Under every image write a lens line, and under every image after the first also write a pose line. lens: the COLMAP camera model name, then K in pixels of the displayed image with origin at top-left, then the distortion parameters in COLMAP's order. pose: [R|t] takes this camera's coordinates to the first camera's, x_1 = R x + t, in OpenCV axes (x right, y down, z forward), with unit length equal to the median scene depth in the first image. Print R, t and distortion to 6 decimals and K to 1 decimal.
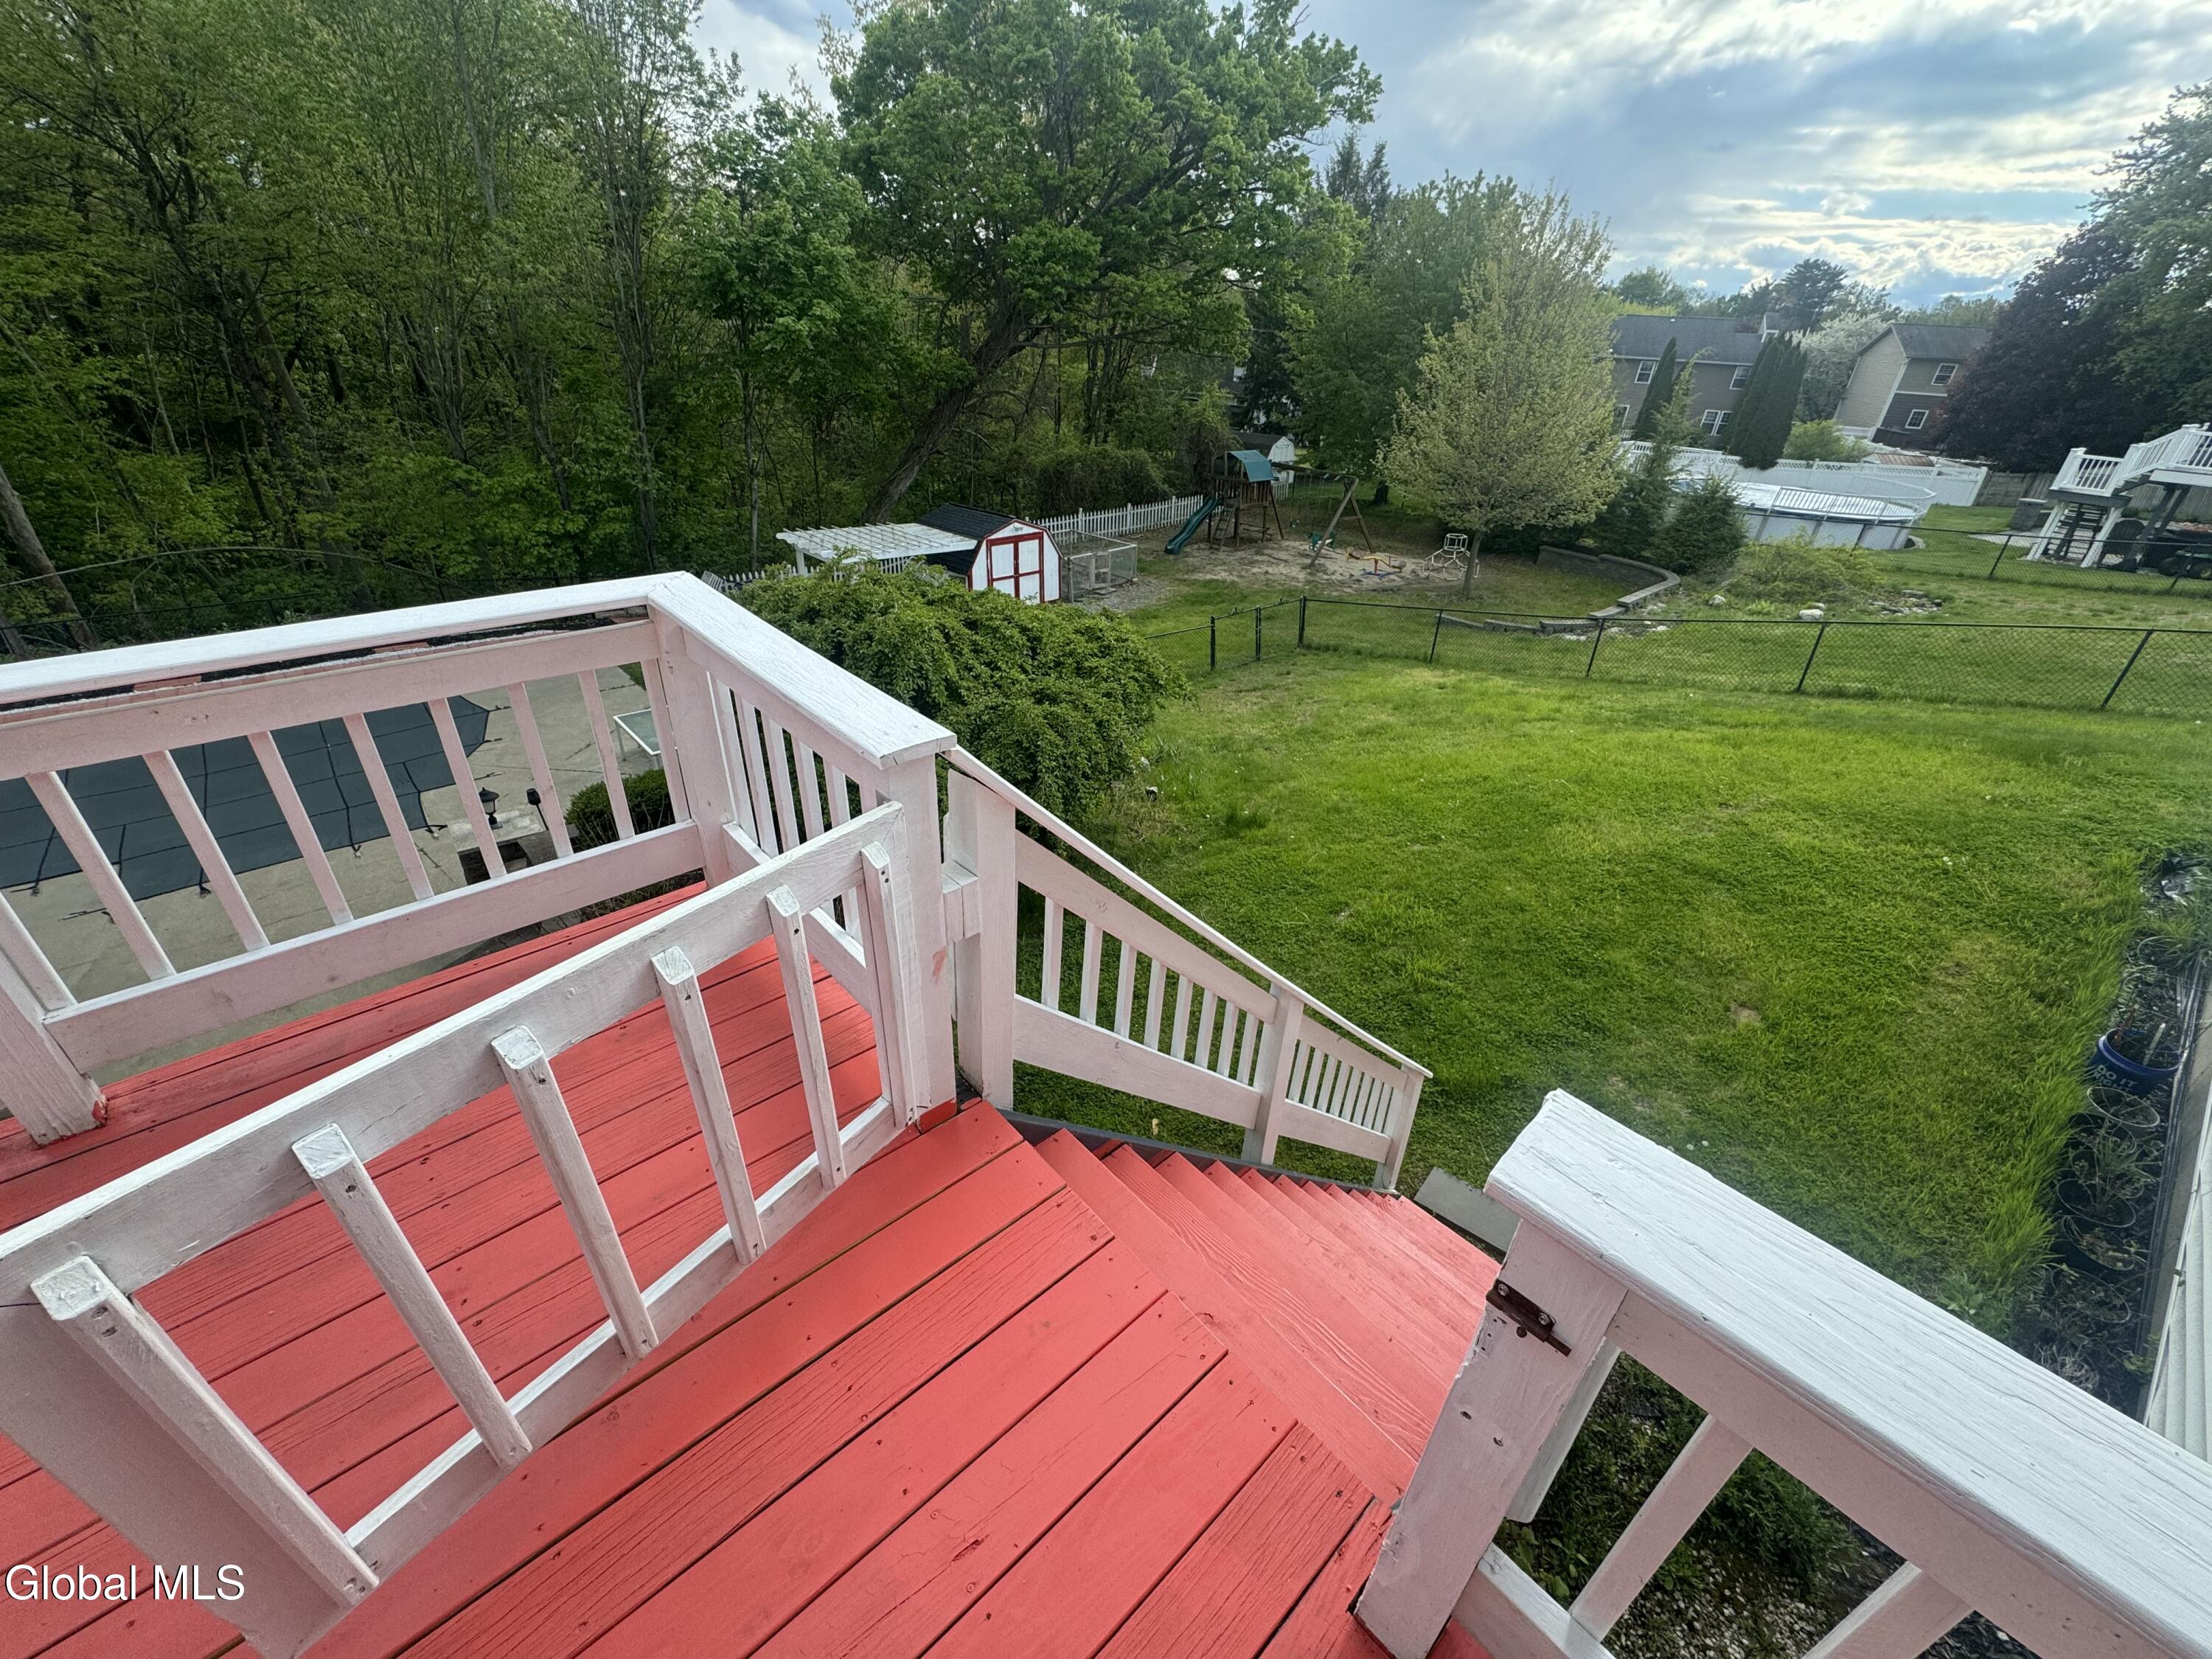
lens RADIAL K [[879.7, 0, 1098.6], [0, 879.7, 821.4], [0, 0, 1]] dist [-0.001558, -0.000266]
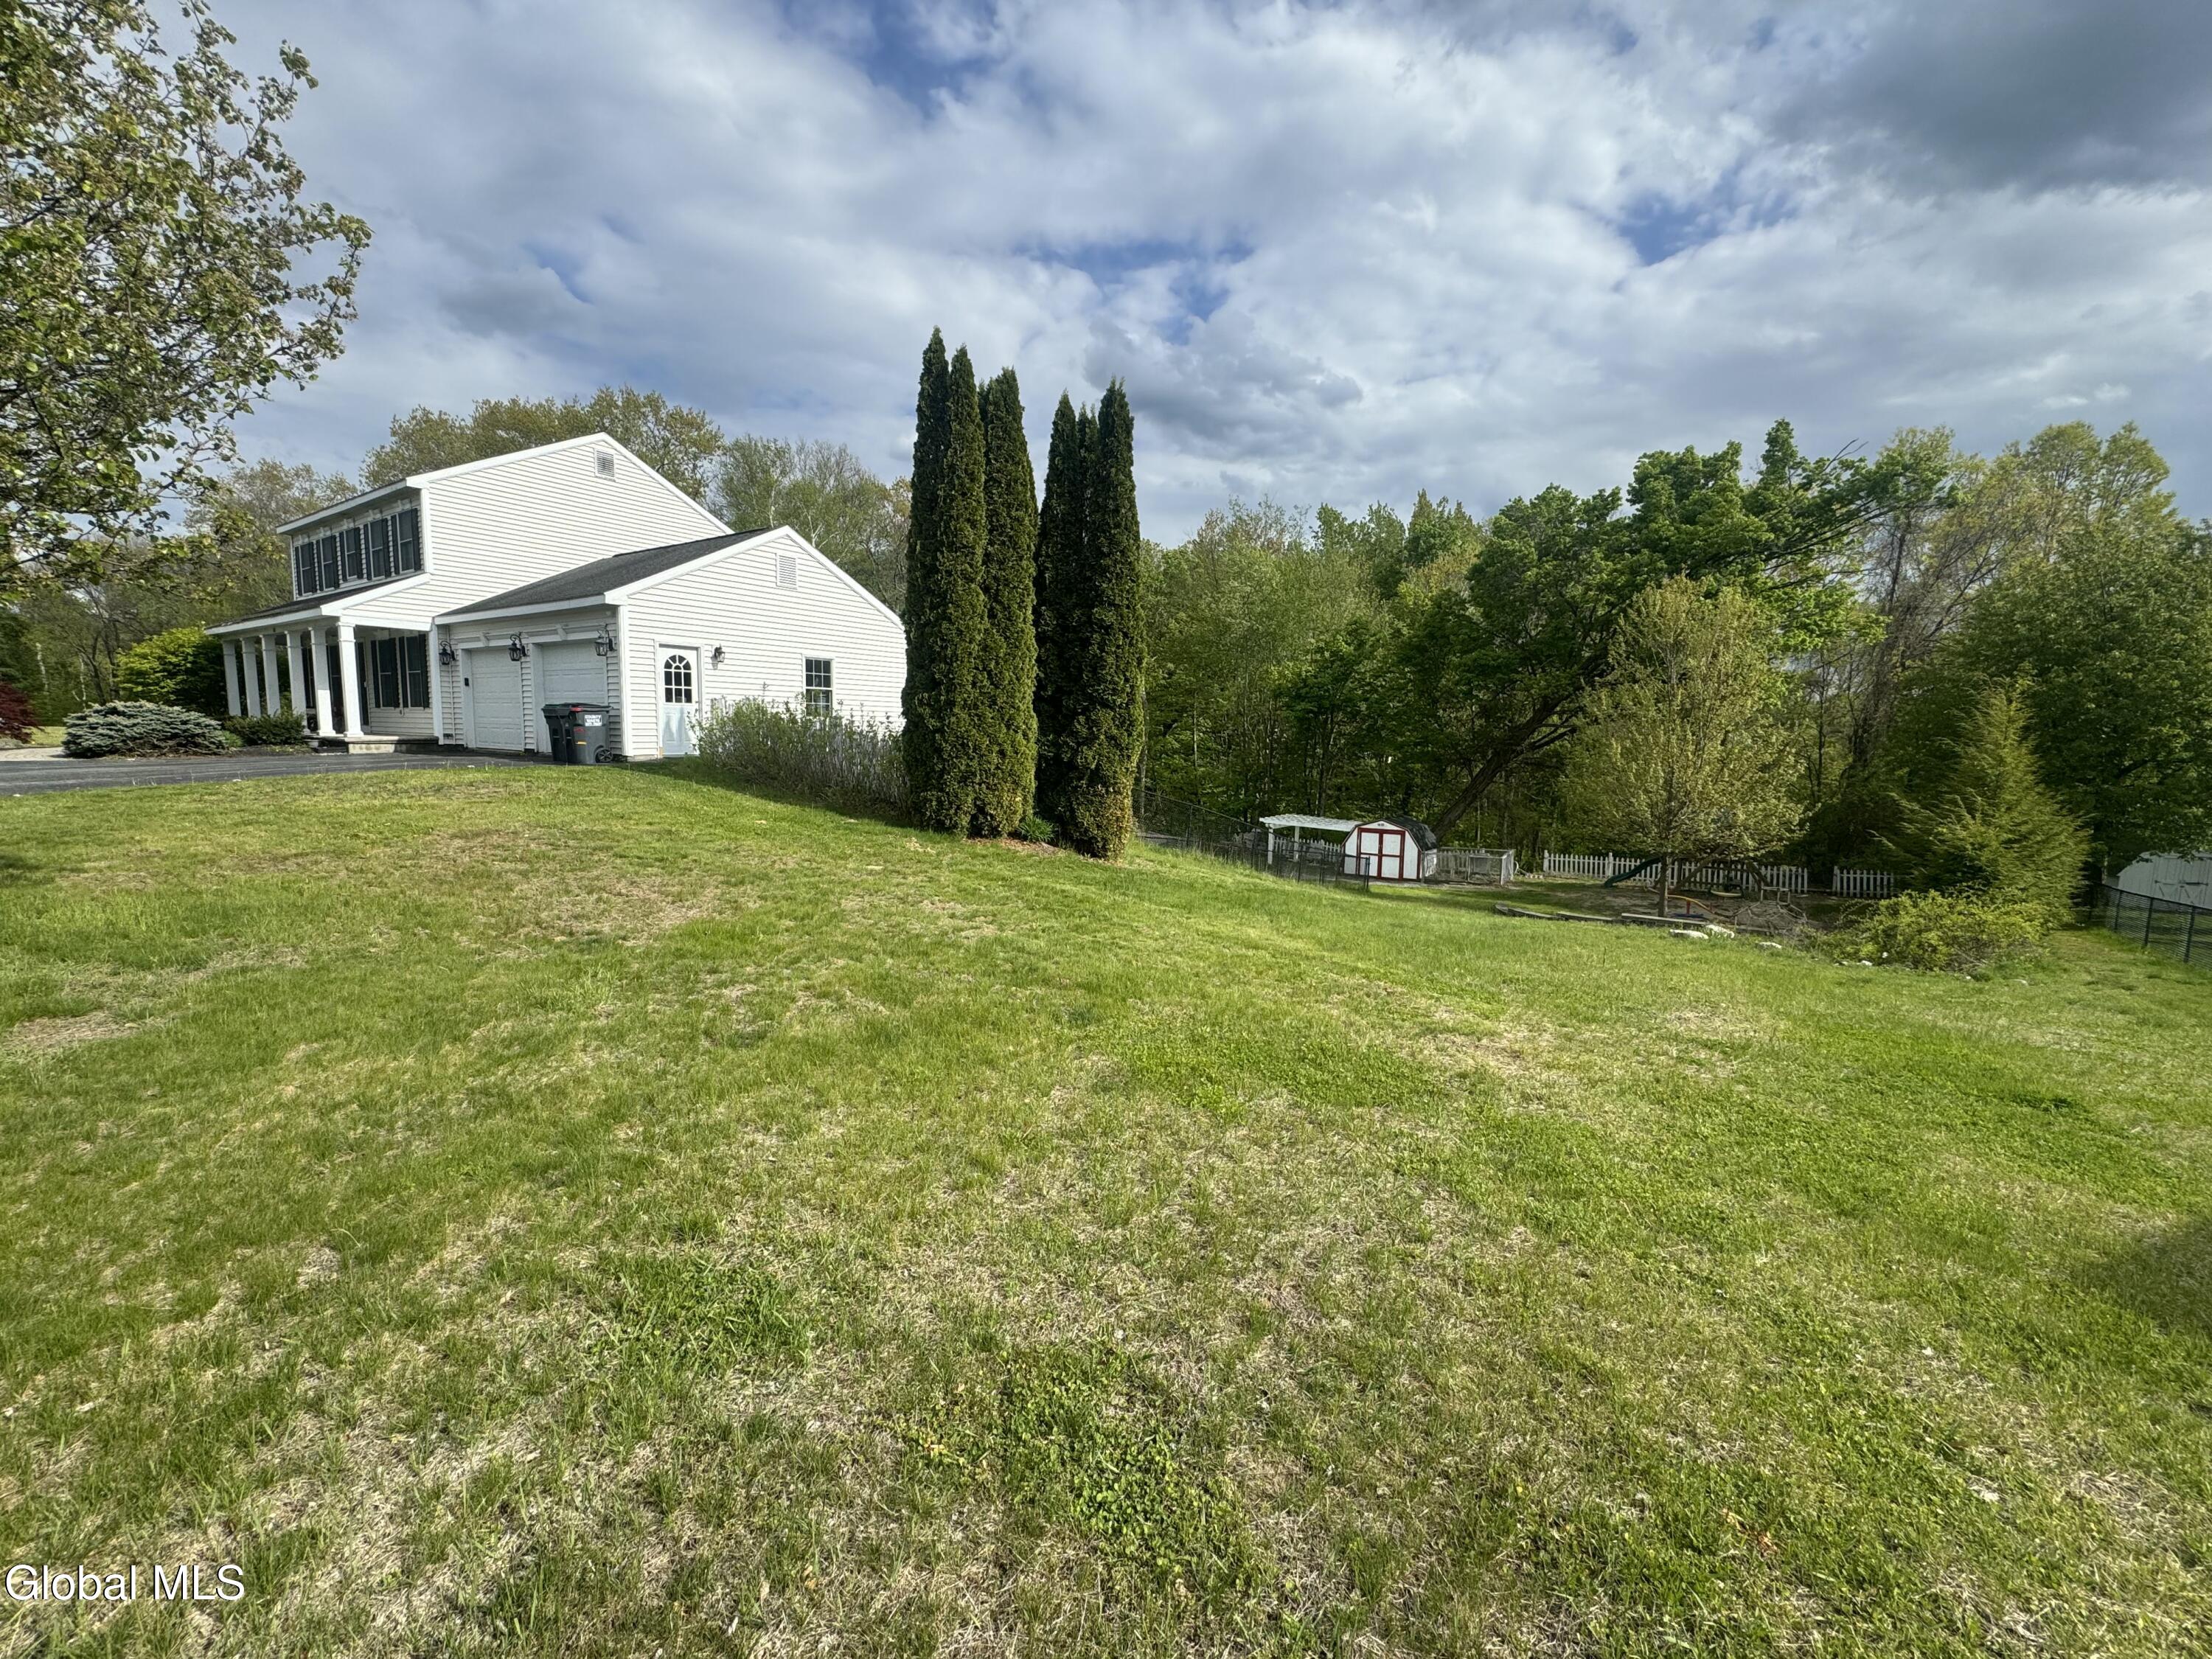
lens RADIAL K [[879.7, 0, 1099.9], [0, 879.7, 826.2], [0, 0, 1]] dist [-0.001558, -0.000266]
pose [[0.239868, 0.065919, -0.968565, 1.240496], [-0.478088, 0.876344, -0.058758, -0.000481], [0.844923, 0.477154, 0.241722, 0.191394]]
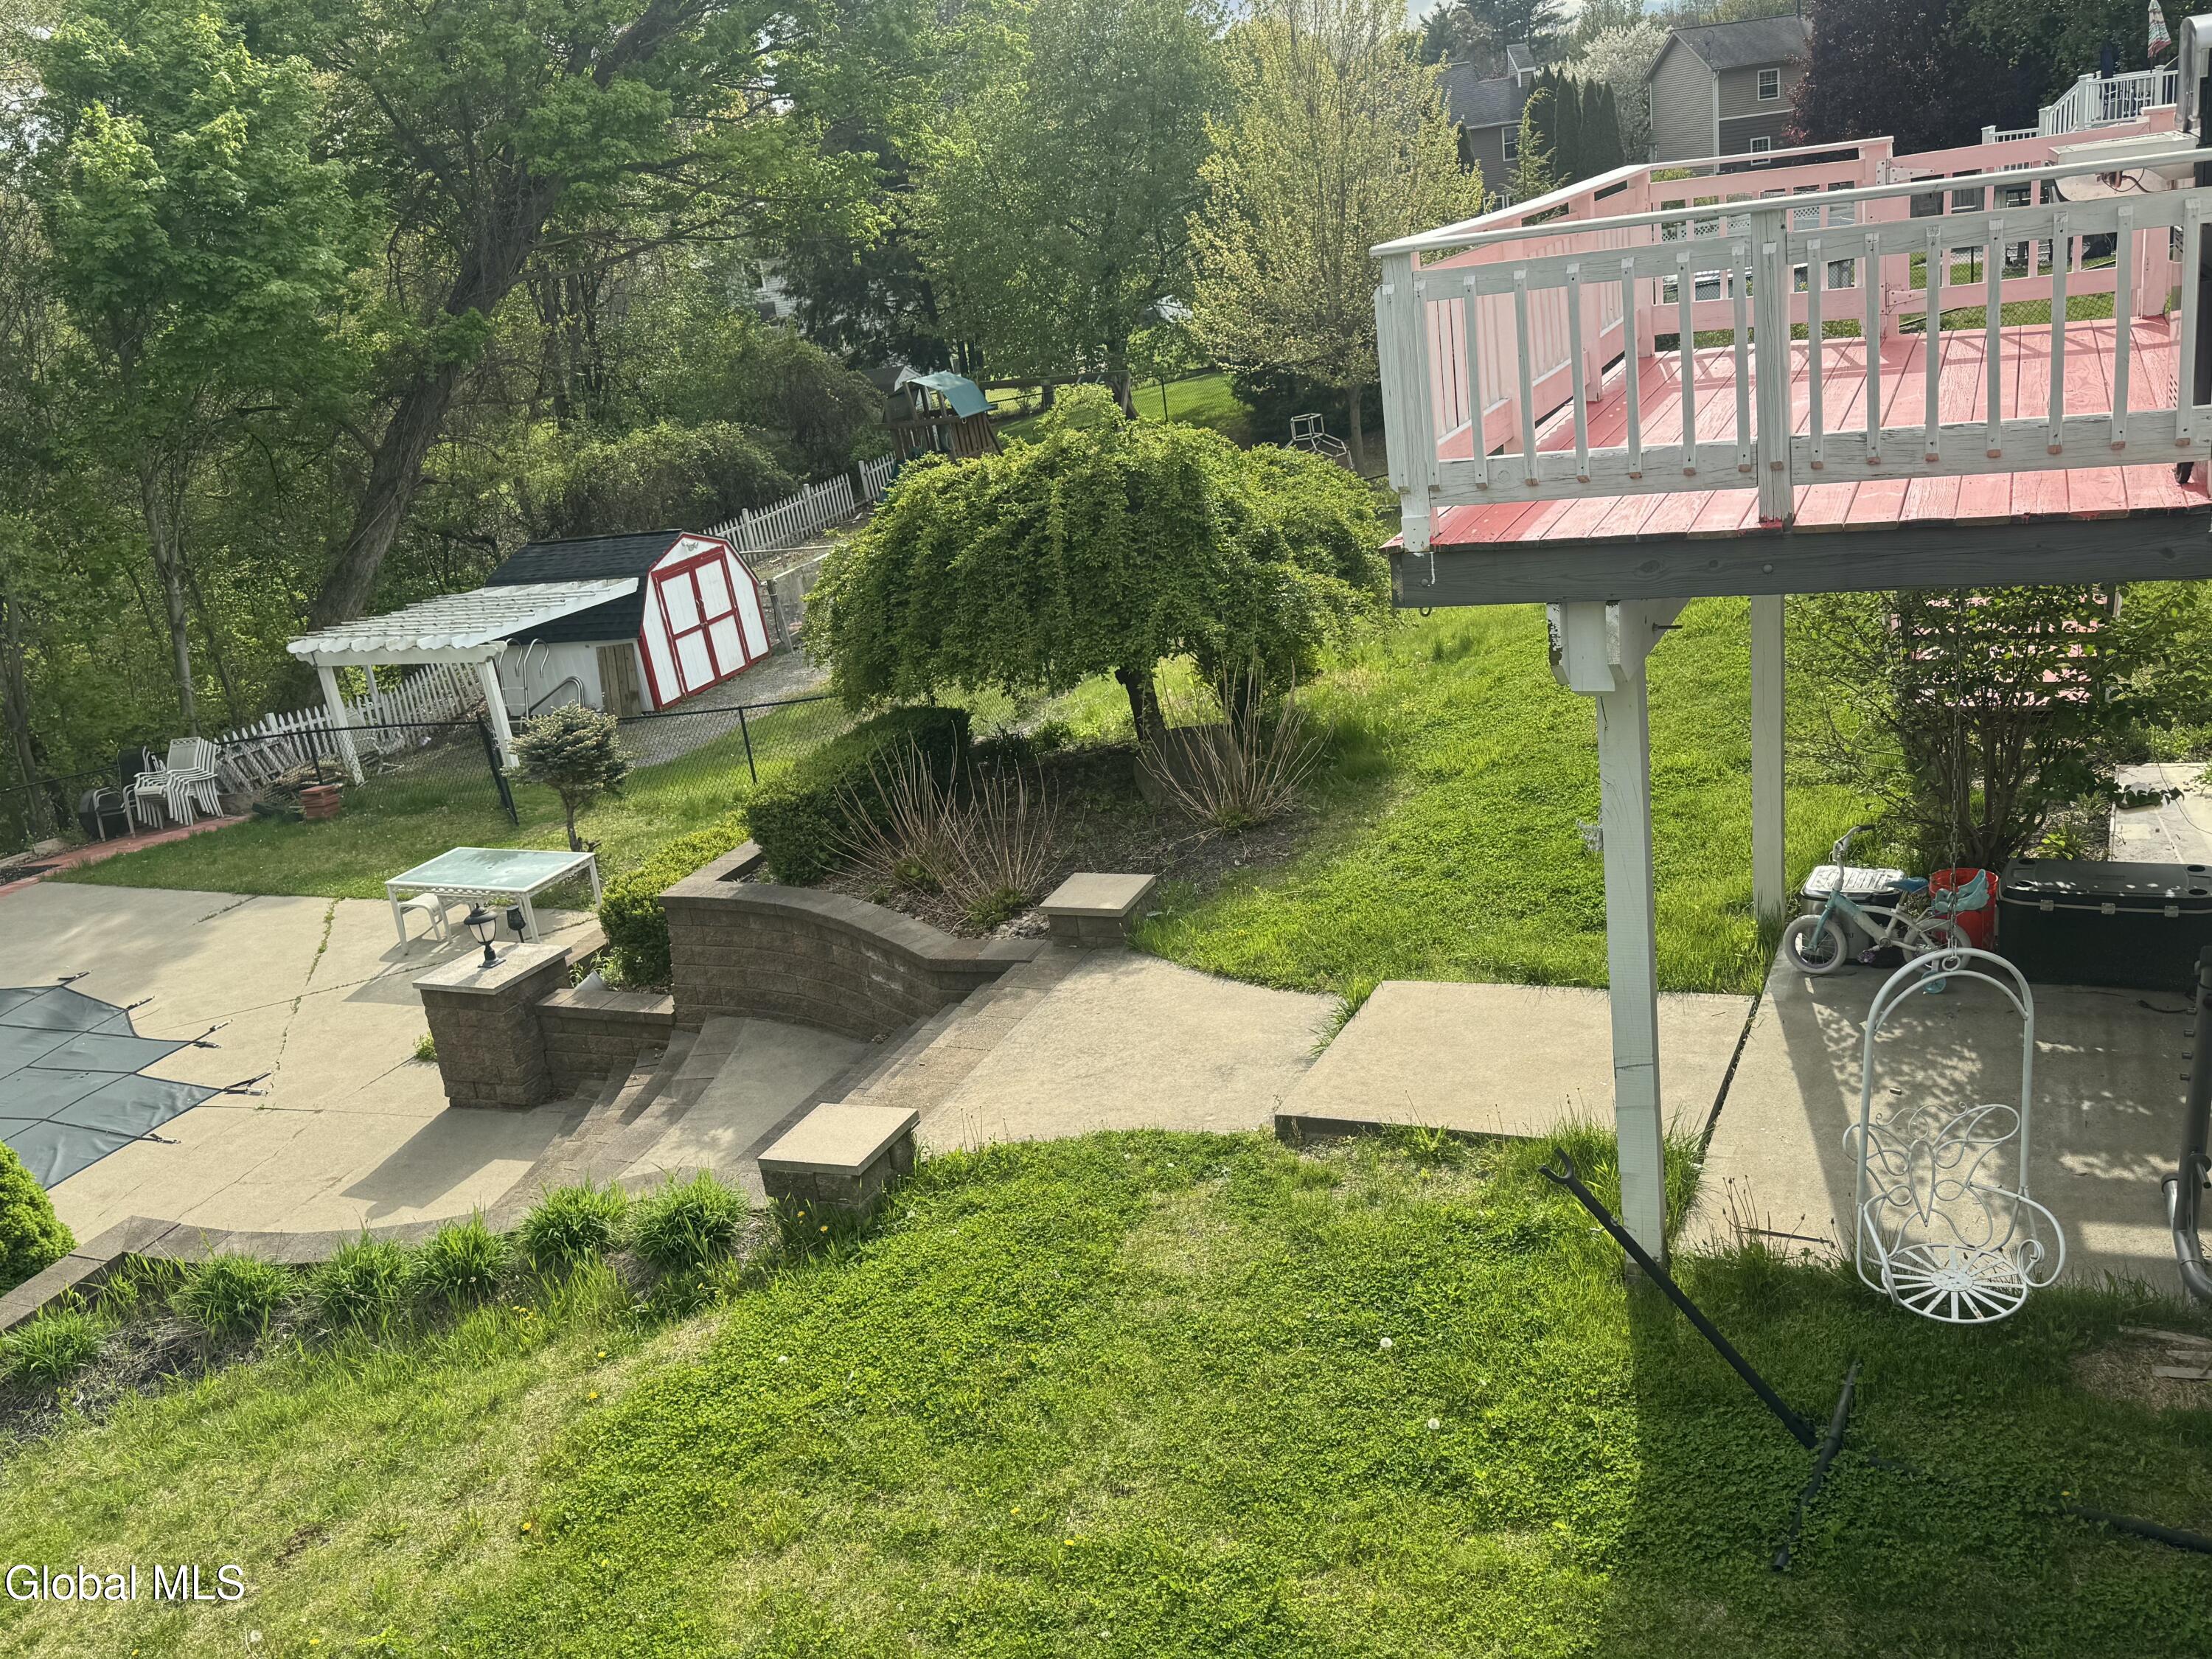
lens RADIAL K [[1876.9, 0, 1115.5], [0, 1876.9, 837.9], [0, 0, 1]] dist [0.091465, -0.117493]
pose [[0.900563, -0.285810, 0.327565, -0.292622], [0.344629, 0.928659, -0.137196, 0.117169], [-0.264984, 0.236442, 0.934815, -0.209625]]
